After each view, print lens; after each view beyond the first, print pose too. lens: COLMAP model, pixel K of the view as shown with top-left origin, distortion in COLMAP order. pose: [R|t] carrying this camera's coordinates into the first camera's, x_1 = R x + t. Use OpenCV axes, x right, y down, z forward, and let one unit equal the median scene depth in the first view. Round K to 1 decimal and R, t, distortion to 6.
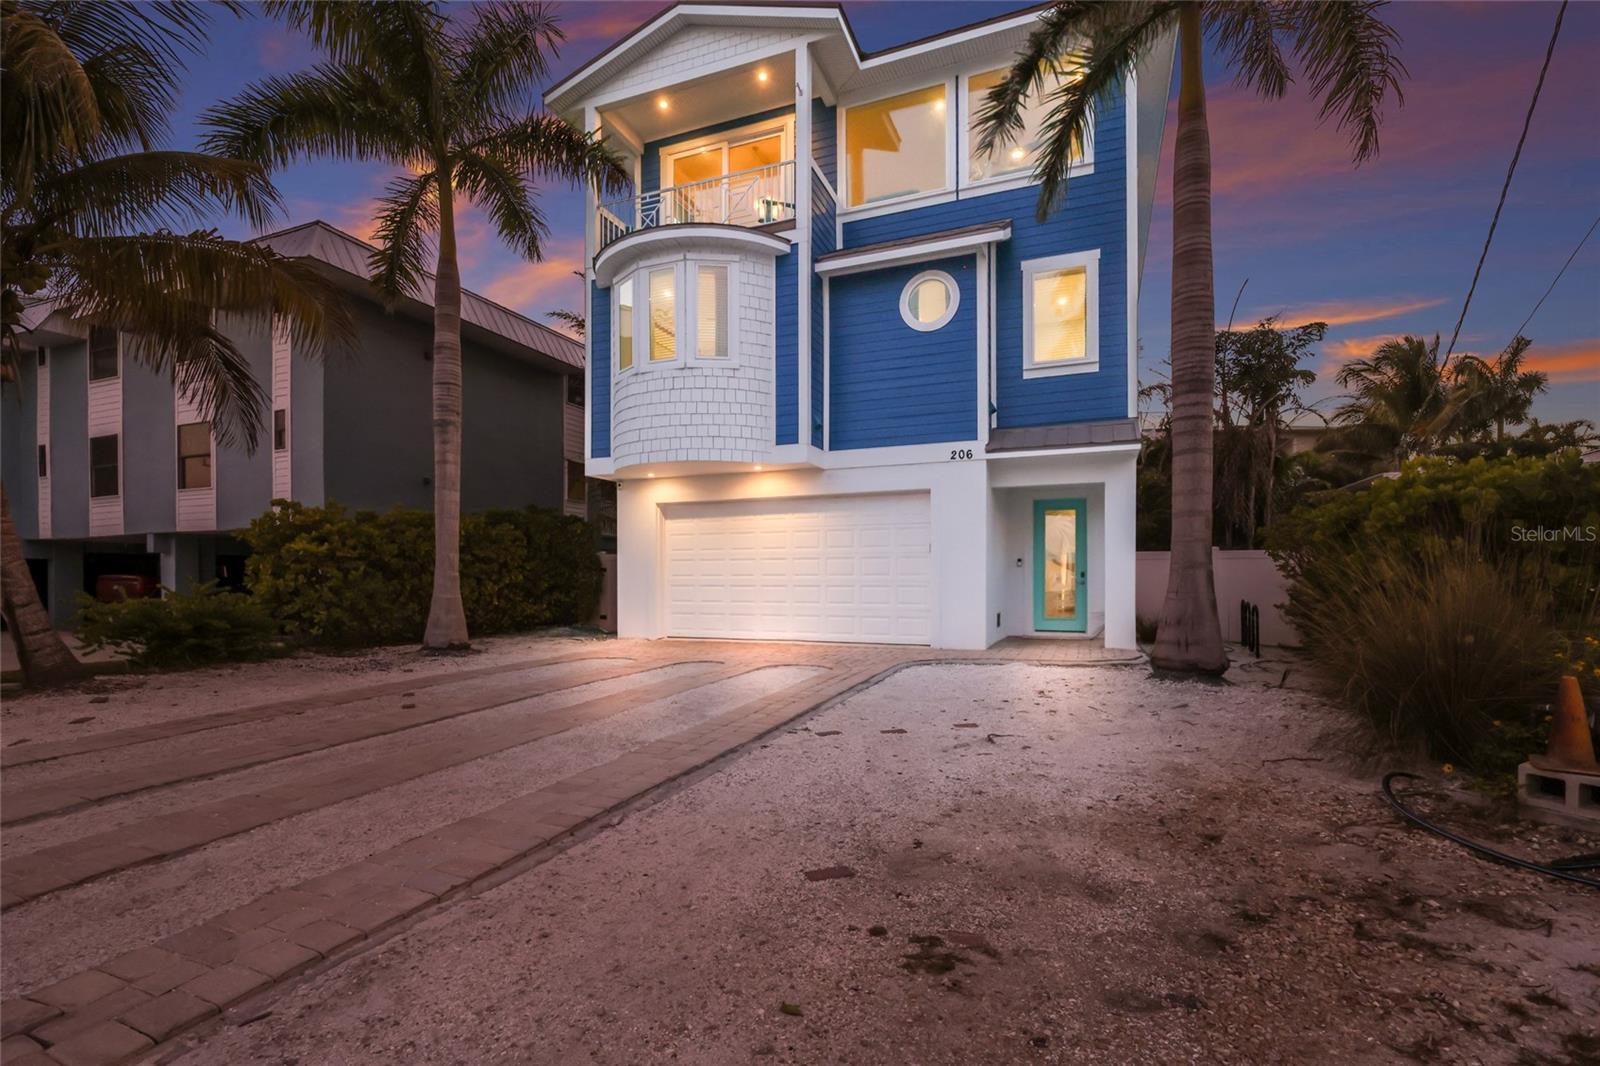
lens RADIAL K [[700.3, 0, 801.3], [0, 700.3, 579.9], [0, 0, 1]] dist [-0.001405, -0.000568]
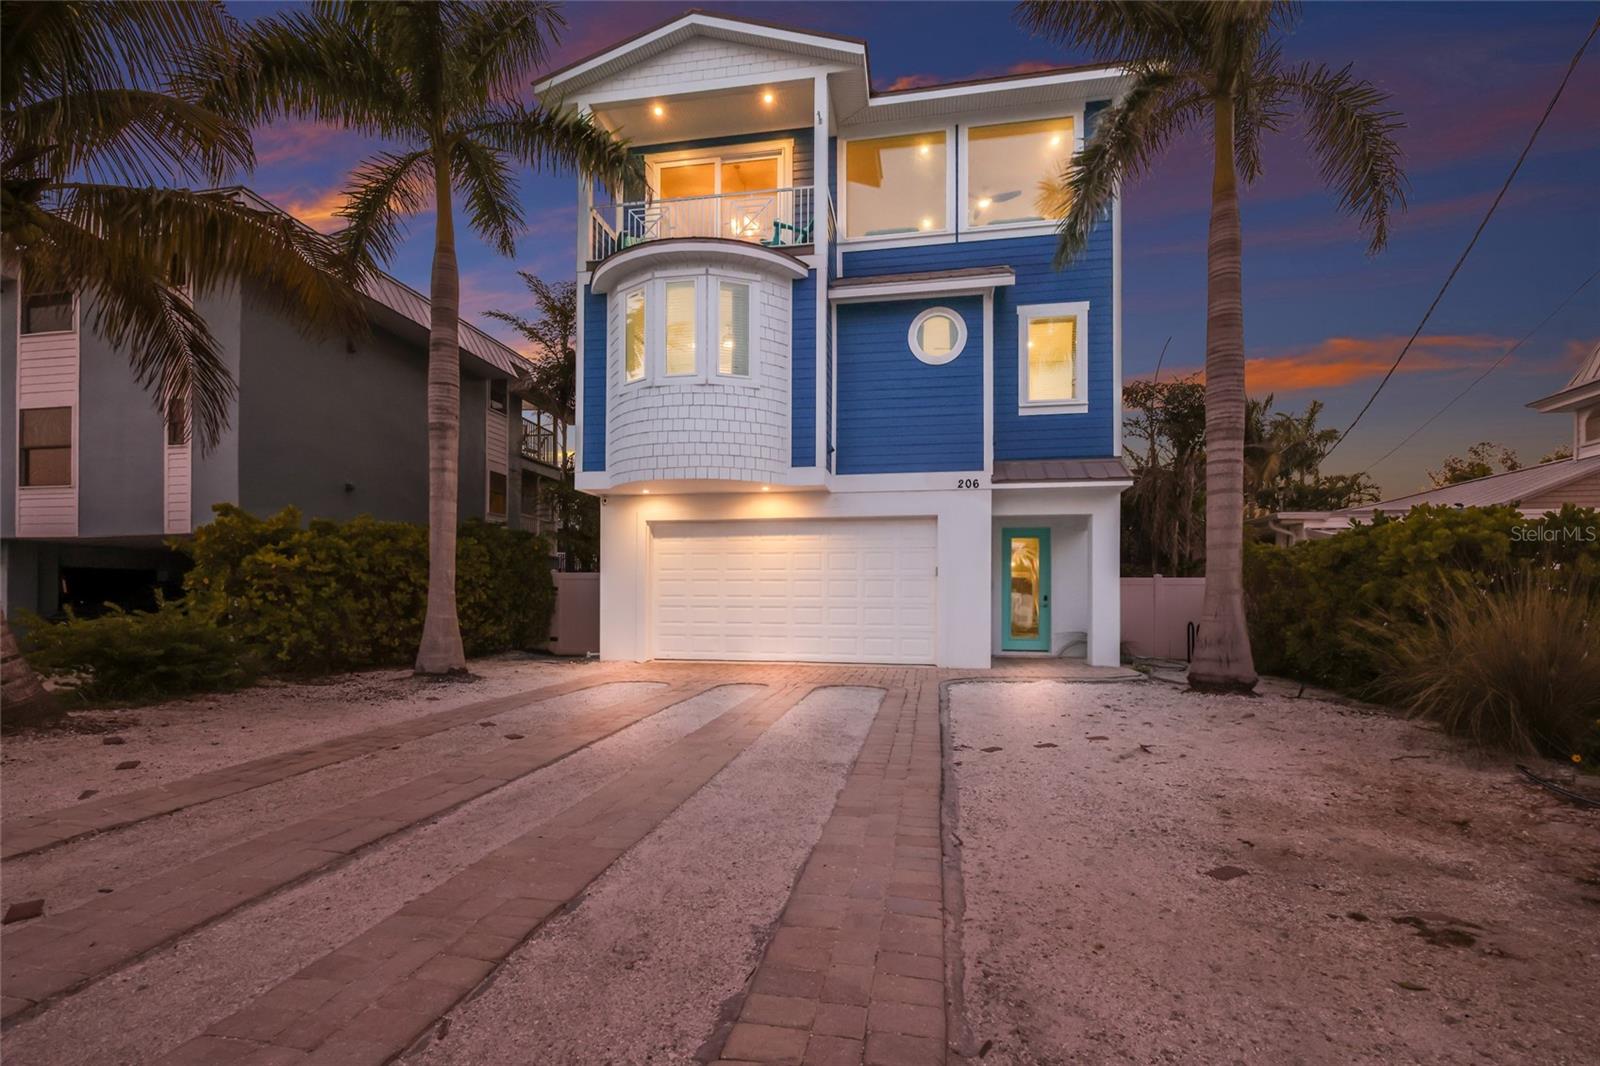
lens RADIAL K [[700.7, 0, 798.5], [0, 700.7, 595.2], [0, 0, 1]] dist [-0.000351, 0.000236]
pose [[0.981243, 0.008876, 0.192570, -0.225251], [-0.007355, 0.999936, -0.008612, 0.000077], [-0.192635, 0.007034, 0.981245, 0.014295]]
